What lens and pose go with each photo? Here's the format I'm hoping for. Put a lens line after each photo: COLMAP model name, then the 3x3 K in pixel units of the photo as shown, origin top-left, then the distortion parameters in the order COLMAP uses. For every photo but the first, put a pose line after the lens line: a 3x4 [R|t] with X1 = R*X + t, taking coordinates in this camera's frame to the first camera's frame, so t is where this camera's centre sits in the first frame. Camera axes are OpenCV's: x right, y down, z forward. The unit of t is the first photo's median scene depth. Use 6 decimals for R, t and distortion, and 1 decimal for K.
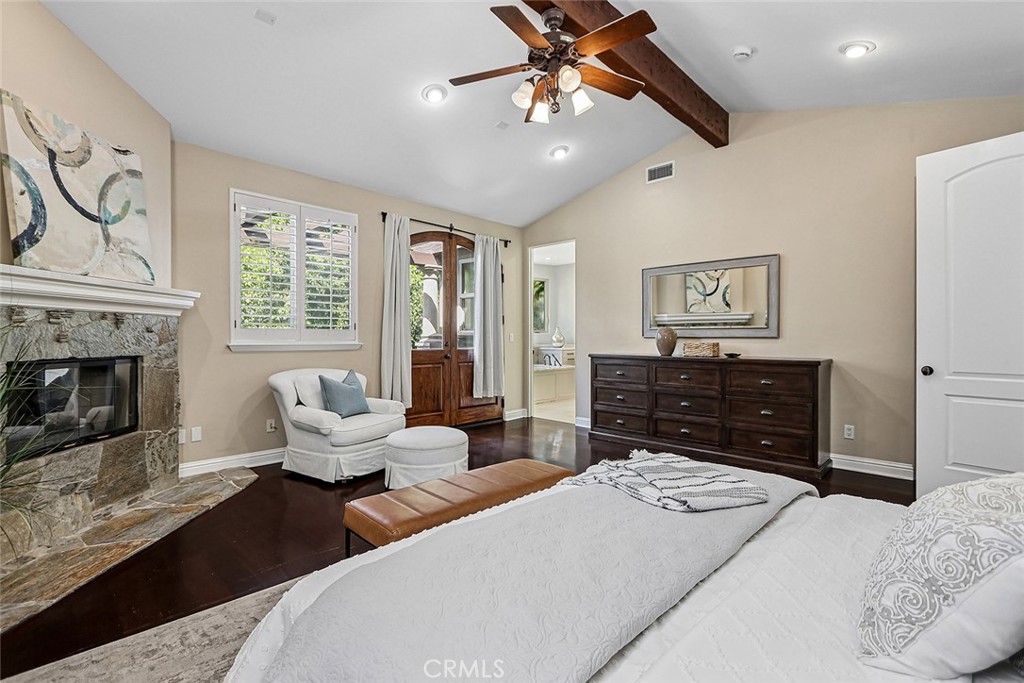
lens RADIAL K [[469.5, 0, 509.4], [0, 469.5, 337.5], [0, 0, 1]] dist [0.003060, -0.001175]
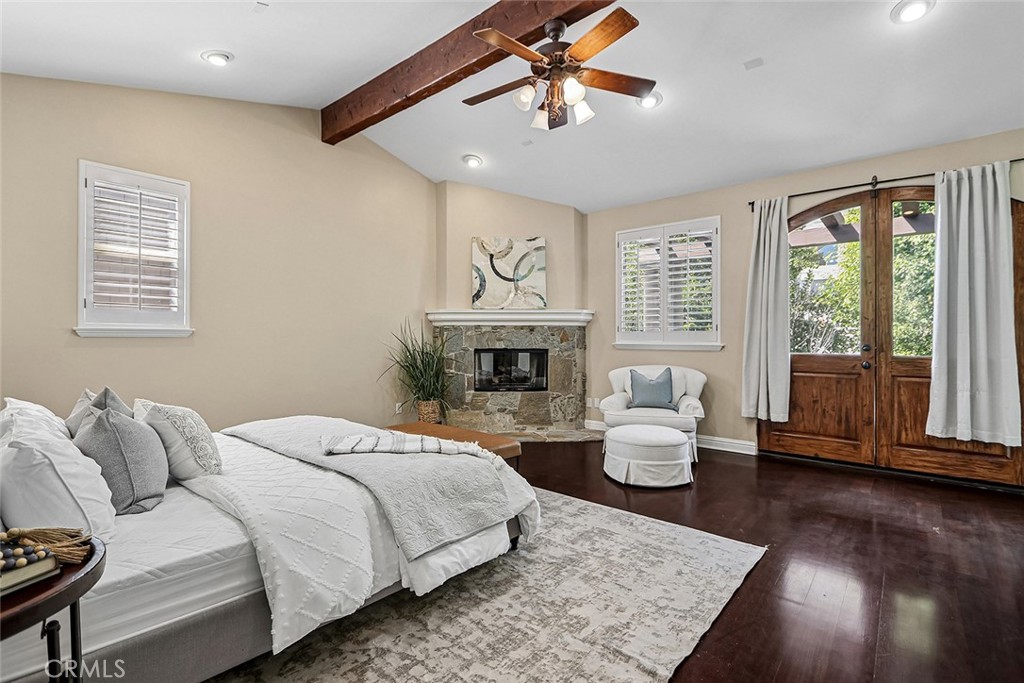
lens RADIAL K [[469.5, 0, 502.8], [0, 469.5, 340.4], [0, 0, 1]] dist [0.003060, -0.001175]
pose [[0.056767, 0.001678, -0.998386, 1.092613], [-0.000298, 0.999999, 0.001664, 0.003815], [0.998387, 0.000203, 0.056768, 0.816385]]
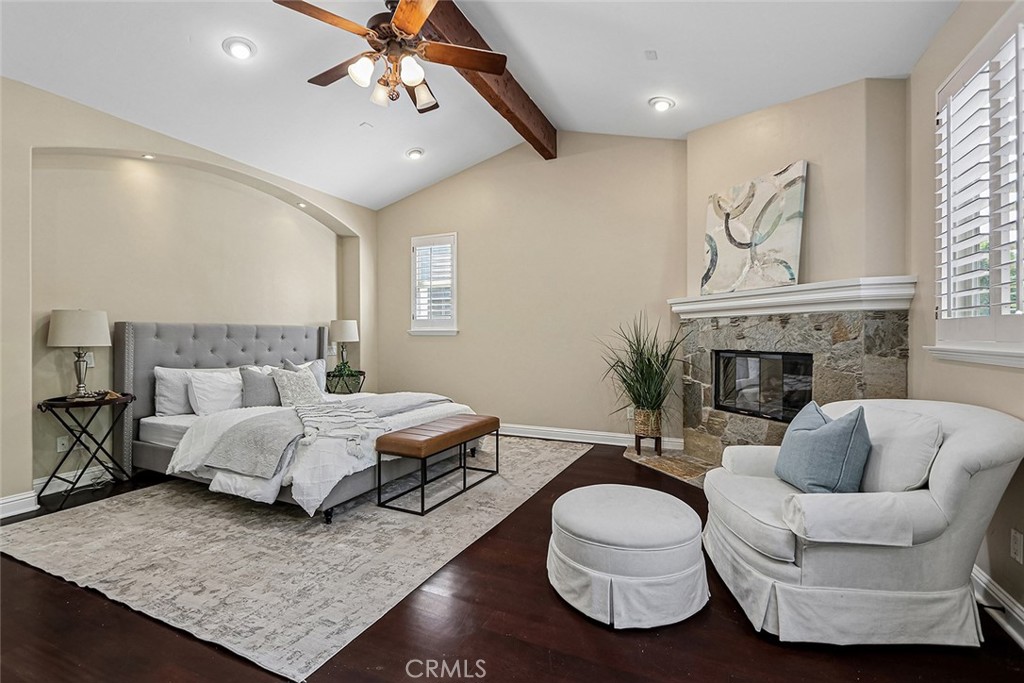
lens RADIAL K [[469.5, 0, 502.6], [0, 469.5, 339.3], [0, 0, 1]] dist [0.003060, -0.001175]
pose [[-0.945052, 0.003983, -0.326897, 0.193629], [0.001695, 0.999972, 0.007283, -0.000775], [0.326917, 0.006329, -0.945032, 1.943494]]
